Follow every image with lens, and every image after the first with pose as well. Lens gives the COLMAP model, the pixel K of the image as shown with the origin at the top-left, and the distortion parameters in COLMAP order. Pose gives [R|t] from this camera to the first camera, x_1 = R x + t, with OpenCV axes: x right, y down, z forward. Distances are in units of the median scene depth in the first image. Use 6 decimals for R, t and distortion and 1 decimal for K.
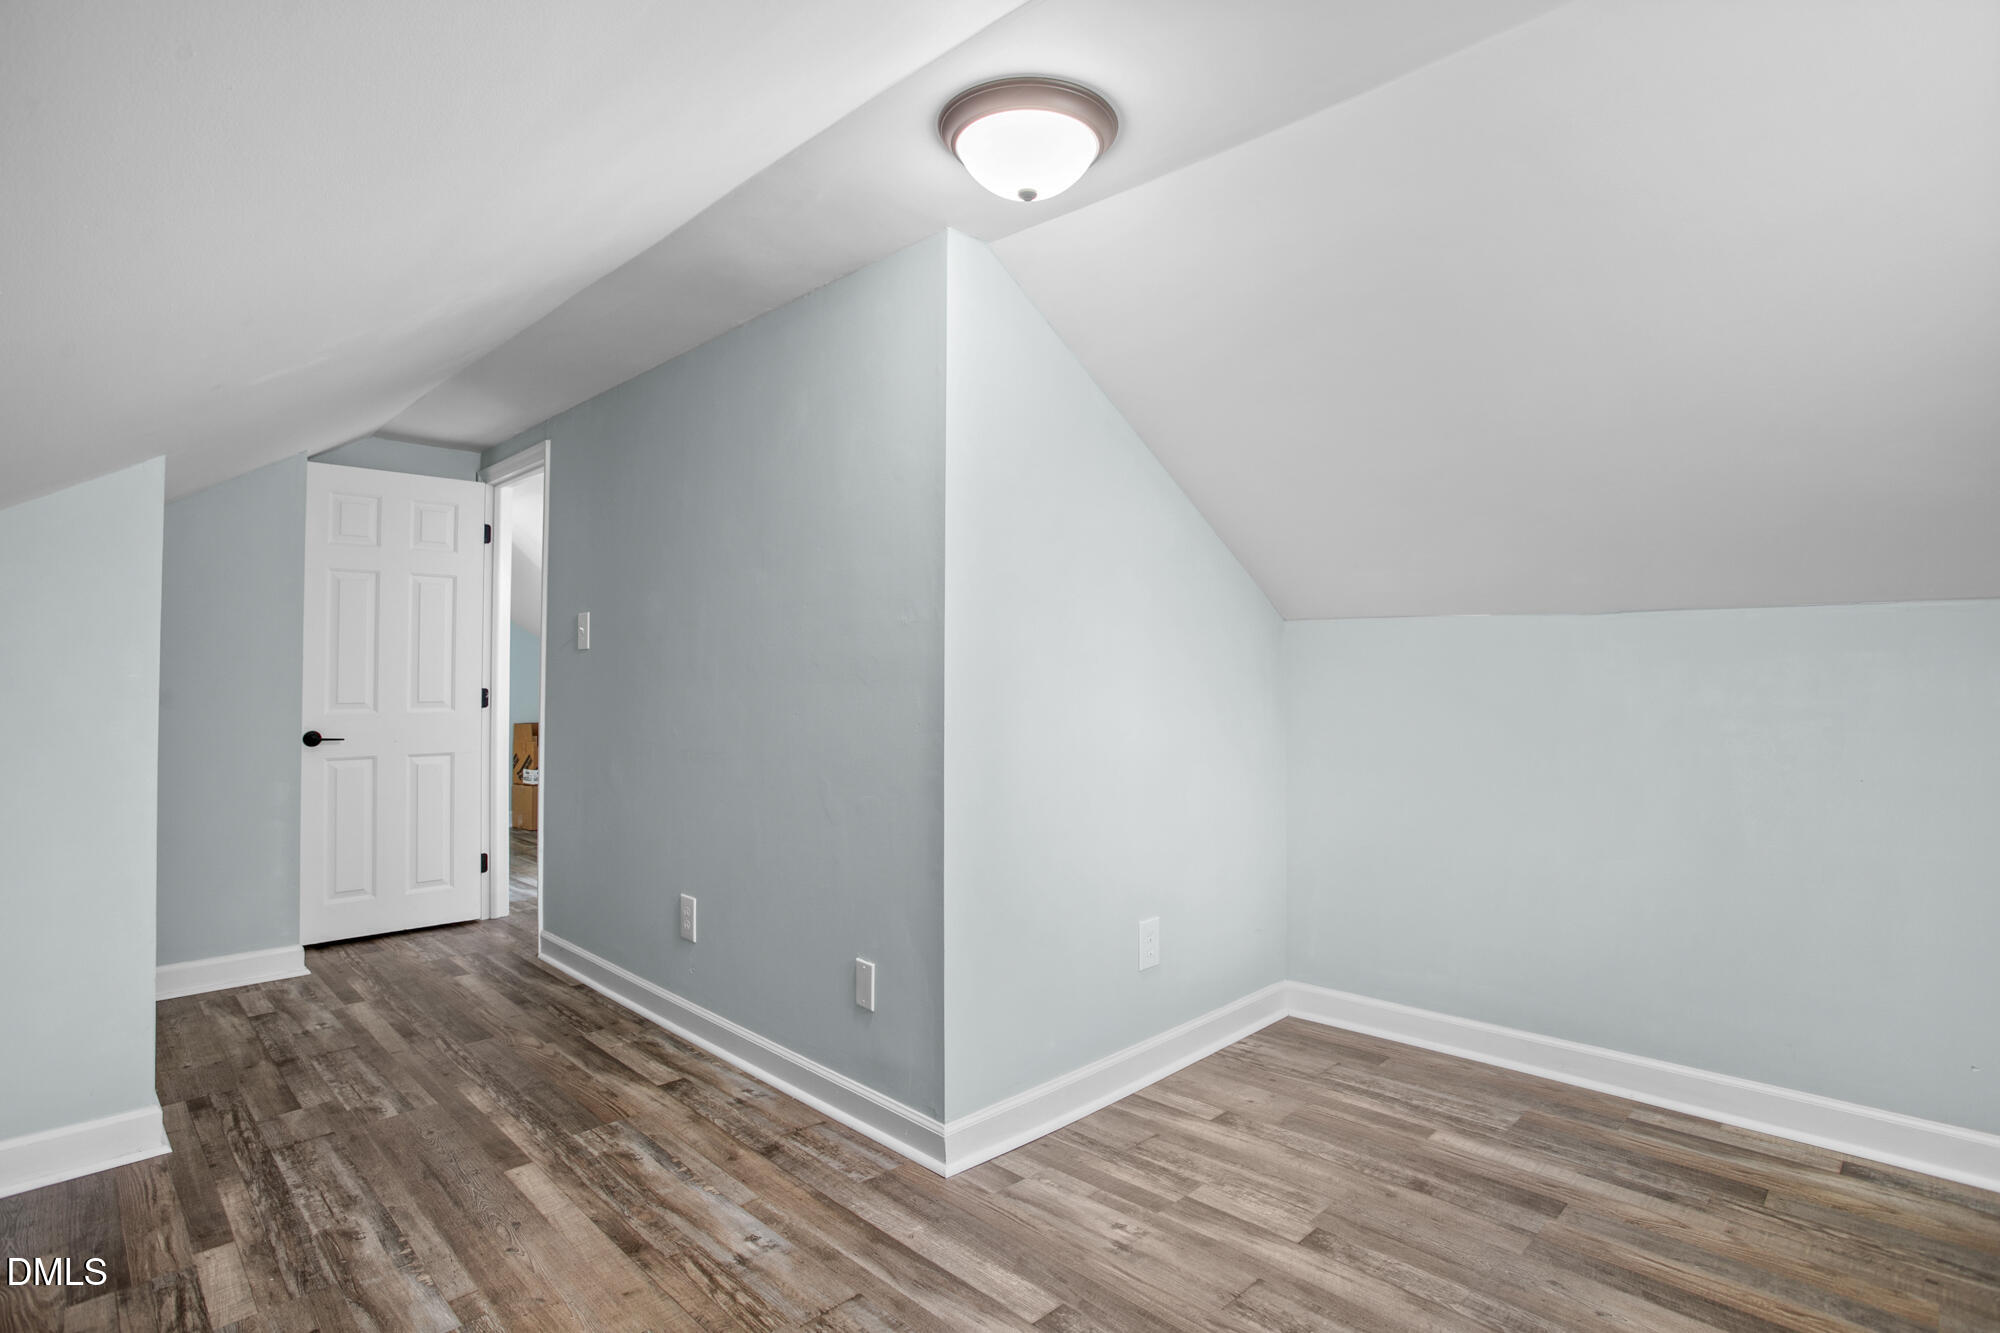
lens RADIAL K [[1002.4, 0, 1002.0], [0, 1002.4, 661.5], [0, 0, 1]] dist [-0.011451, 0.002076]
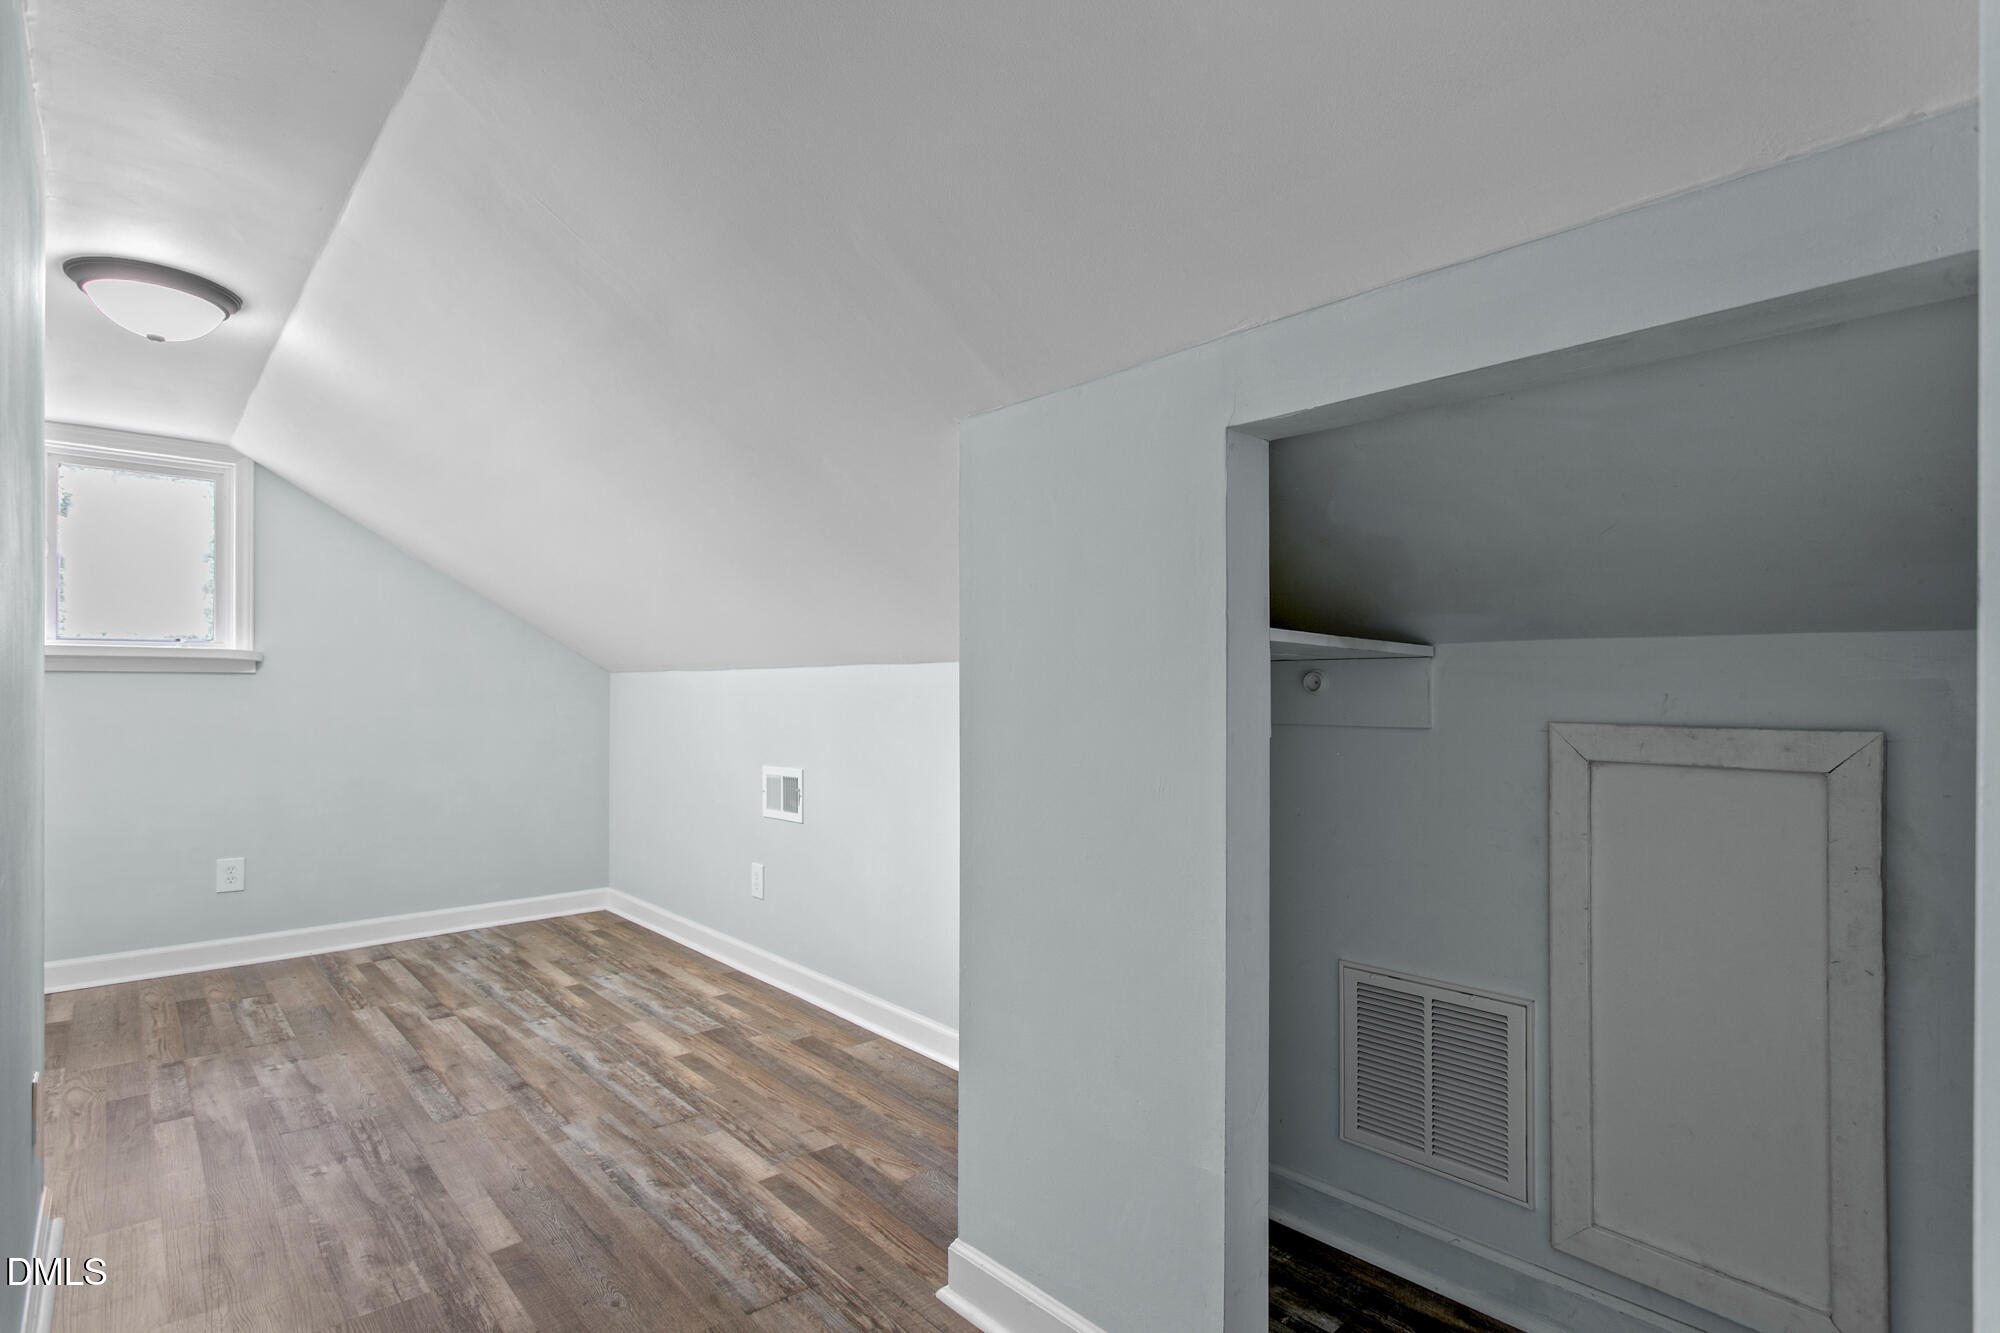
lens RADIAL K [[1002.4, 0, 999.0], [0, 1002.4, 669.9], [0, 0, 1]] dist [-0.011451, 0.002076]
pose [[-0.998536, -0.006646, 0.053674, -1.074044], [-0.009438, 0.998606, -0.051931, 0.049577], [-0.053254, -0.052361, -0.997207, 2.097860]]
